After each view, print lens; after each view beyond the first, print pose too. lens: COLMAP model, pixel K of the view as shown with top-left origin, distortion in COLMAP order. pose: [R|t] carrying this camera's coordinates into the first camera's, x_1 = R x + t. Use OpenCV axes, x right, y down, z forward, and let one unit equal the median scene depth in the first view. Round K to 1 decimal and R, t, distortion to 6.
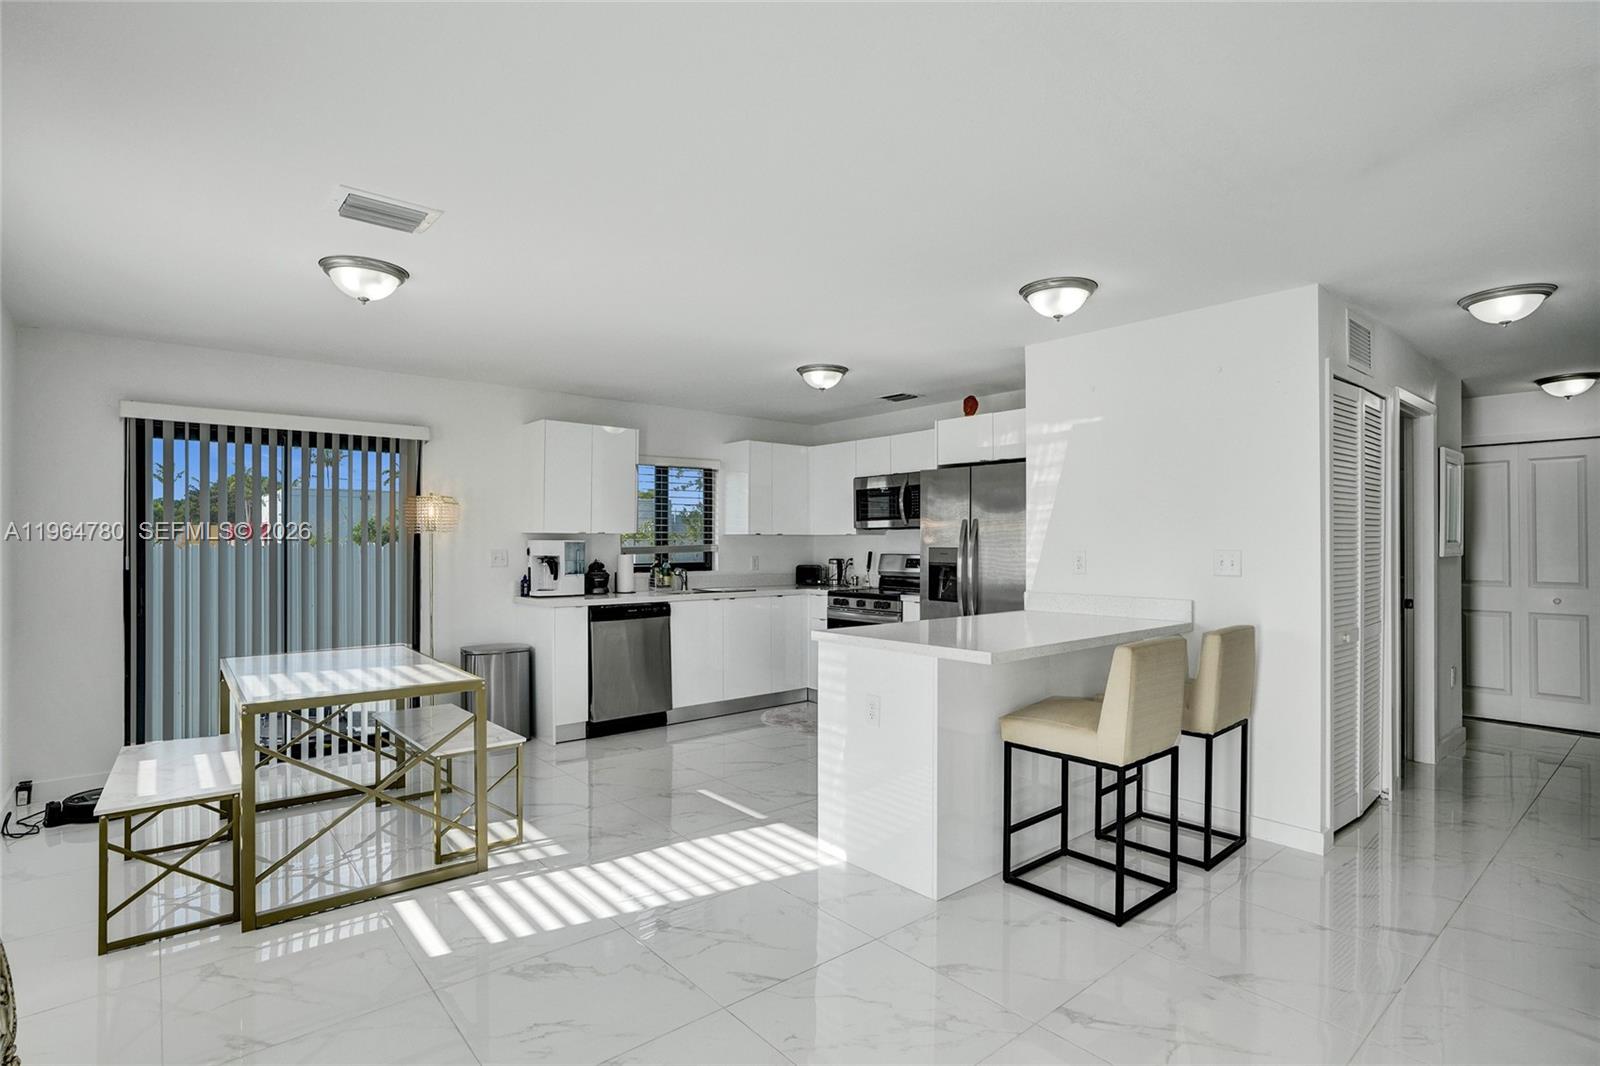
lens RADIAL K [[767.3, 0, 789.4], [0, 767.3, 540.2], [0, 0, 1]] dist [-0.012597, 0.000265]
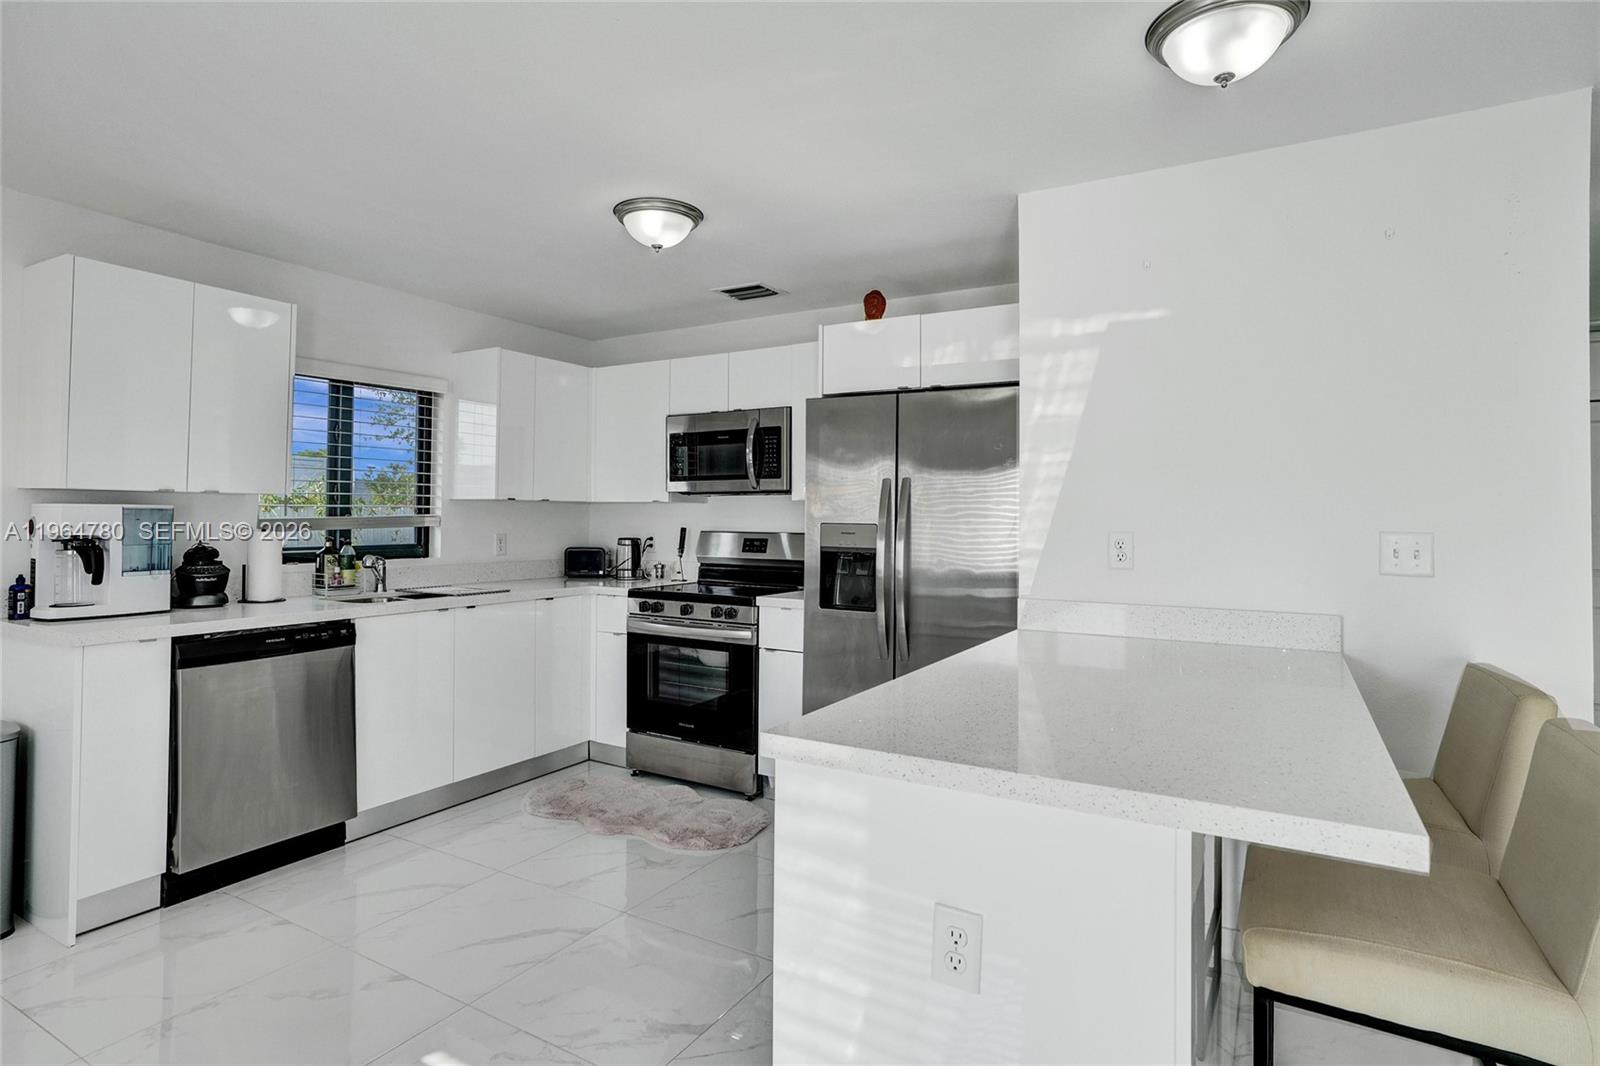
lens RADIAL K [[819.3, 0, 777.4], [0, 819.3, 501.9], [0, 0, 1]] dist [-0.009780, 0.005756]
pose [[0.945121, 0.014247, 0.326409, -0.062250], [-0.009899, 0.999839, -0.014979, 0.002631], [-0.326570, 0.010926, 0.945110, 0.348178]]
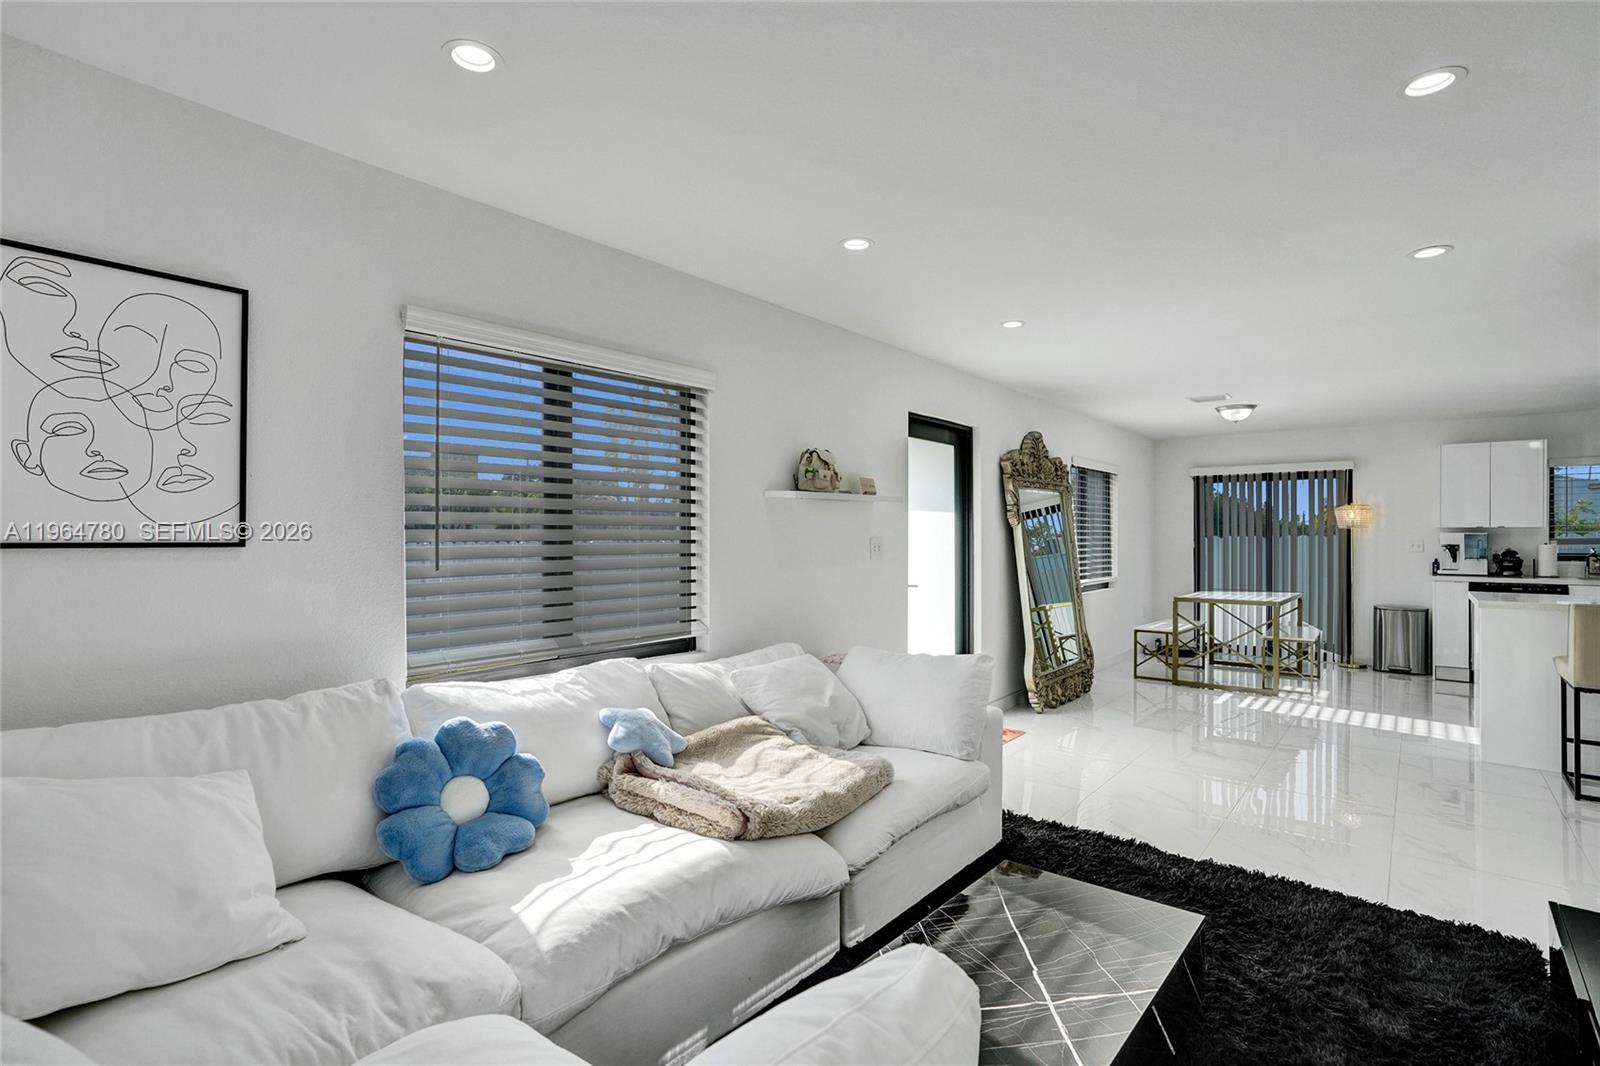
lens RADIAL K [[767.3, 0, 800.8], [0, 767.3, 538.0], [0, 0, 1]] dist [-0.012597, 0.000265]
pose [[0.170665, -0.001134, -0.985328, 0.764152], [0.003345, 0.999994, -0.000572, 0.006370], [0.985323, -0.003198, 0.170668, -0.326089]]
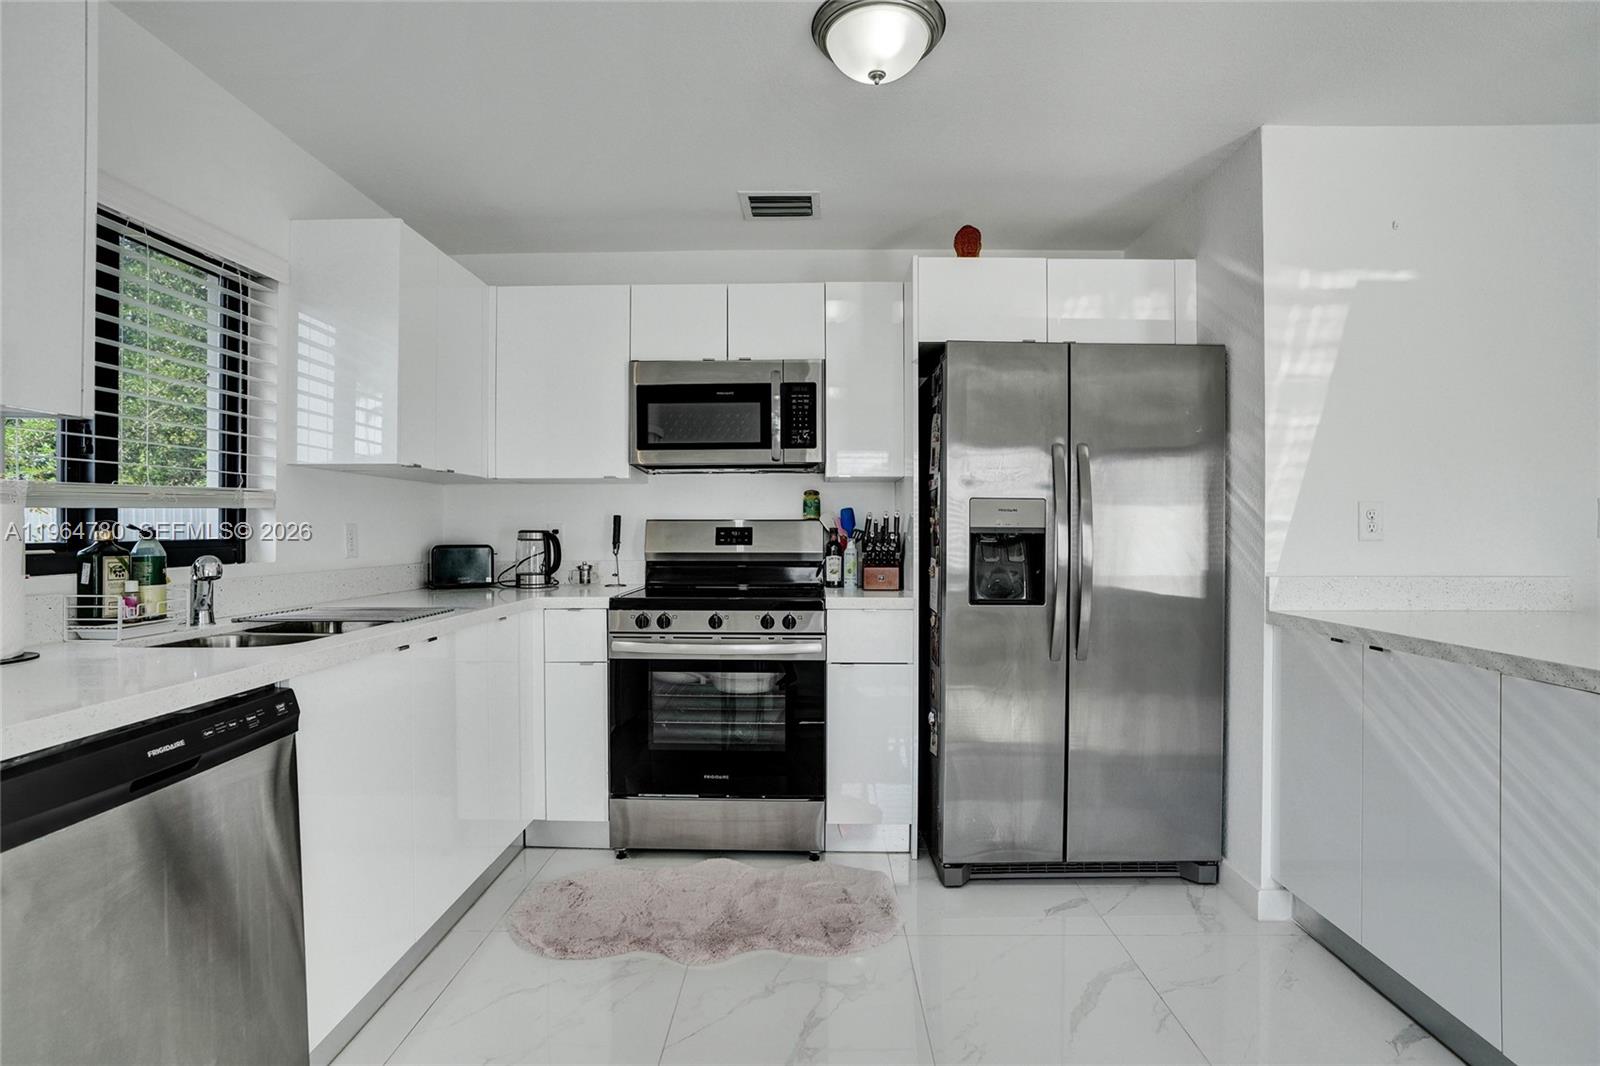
lens RADIAL K [[767.3, 0, 805.2], [0, 767.3, 531.2], [0, 0, 1]] dist [-0.012597, 0.000265]
pose [[0.651613, -0.001156, 0.758551, -0.238455], [-0.004556, 0.999975, 0.005437, 0.026328], [-0.758538, -0.006998, 0.651591, 0.686832]]
